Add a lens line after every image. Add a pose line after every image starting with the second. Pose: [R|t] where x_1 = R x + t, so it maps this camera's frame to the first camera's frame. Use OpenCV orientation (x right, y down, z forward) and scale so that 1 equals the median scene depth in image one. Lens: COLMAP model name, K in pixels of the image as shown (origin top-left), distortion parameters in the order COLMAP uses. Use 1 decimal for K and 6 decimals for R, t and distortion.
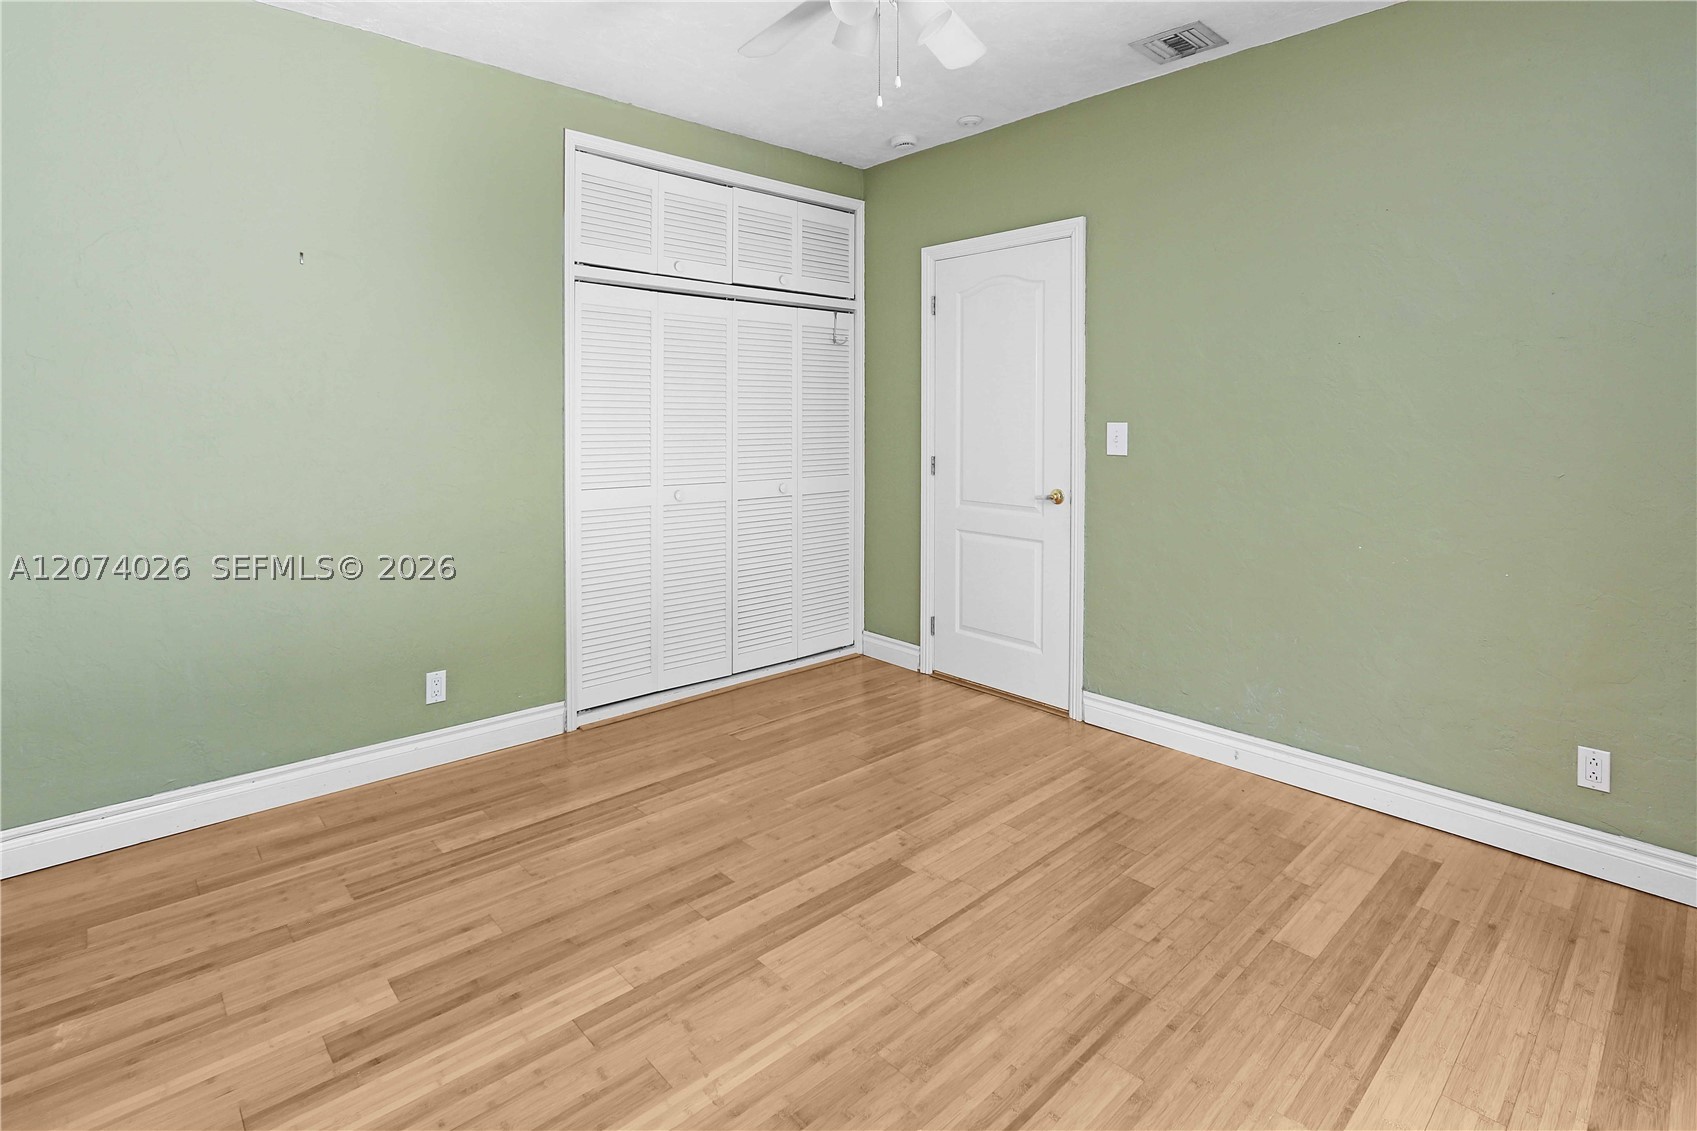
lens RADIAL K [[814.9, 0, 848.5], [0, 814.9, 565.5], [0, 0, 1]] dist [-0.022034, 0.008760]
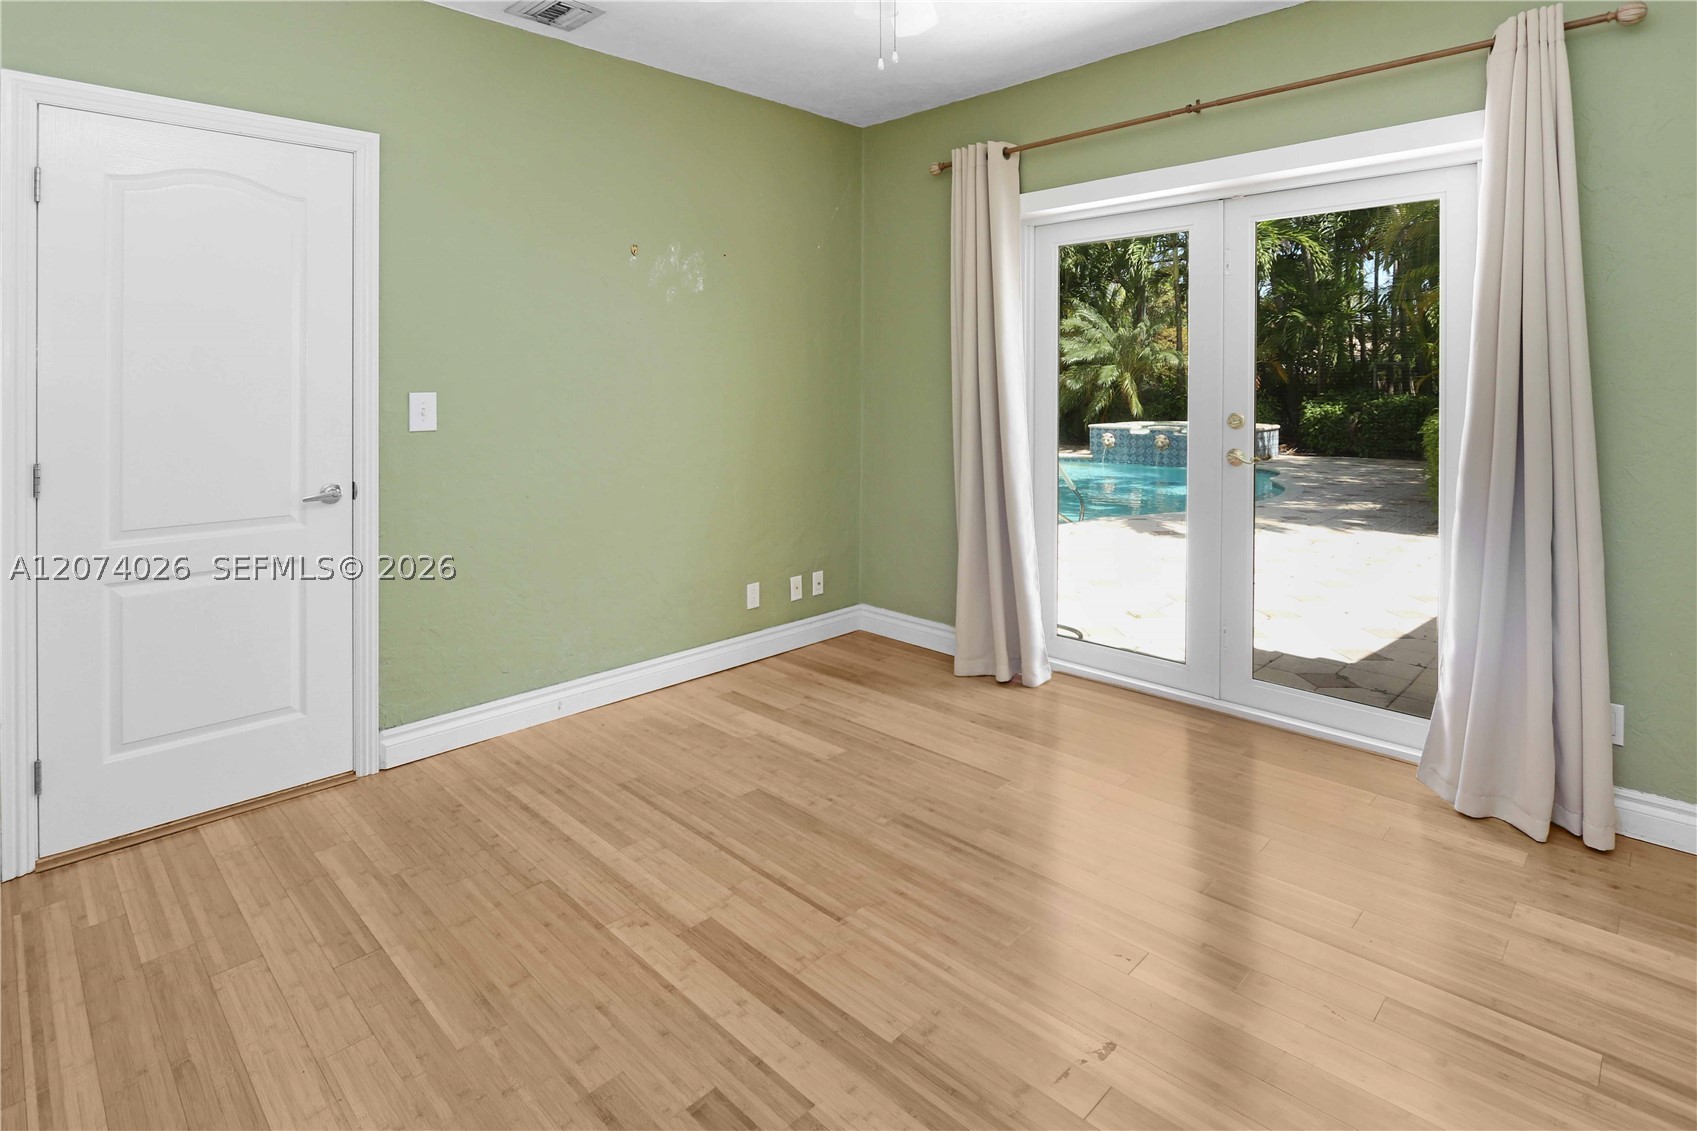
lens RADIAL K [[782.7, 0, 836.9], [0, 782.7, 566.4], [0, 0, 1]] dist [-0.002609, -0.000078]
pose [[-0.004094, -0.227199, 0.973840, -0.656599], [0.176333, 0.958424, 0.224344, -0.146555], [-0.984322, 0.172639, 0.036139, 0.785953]]
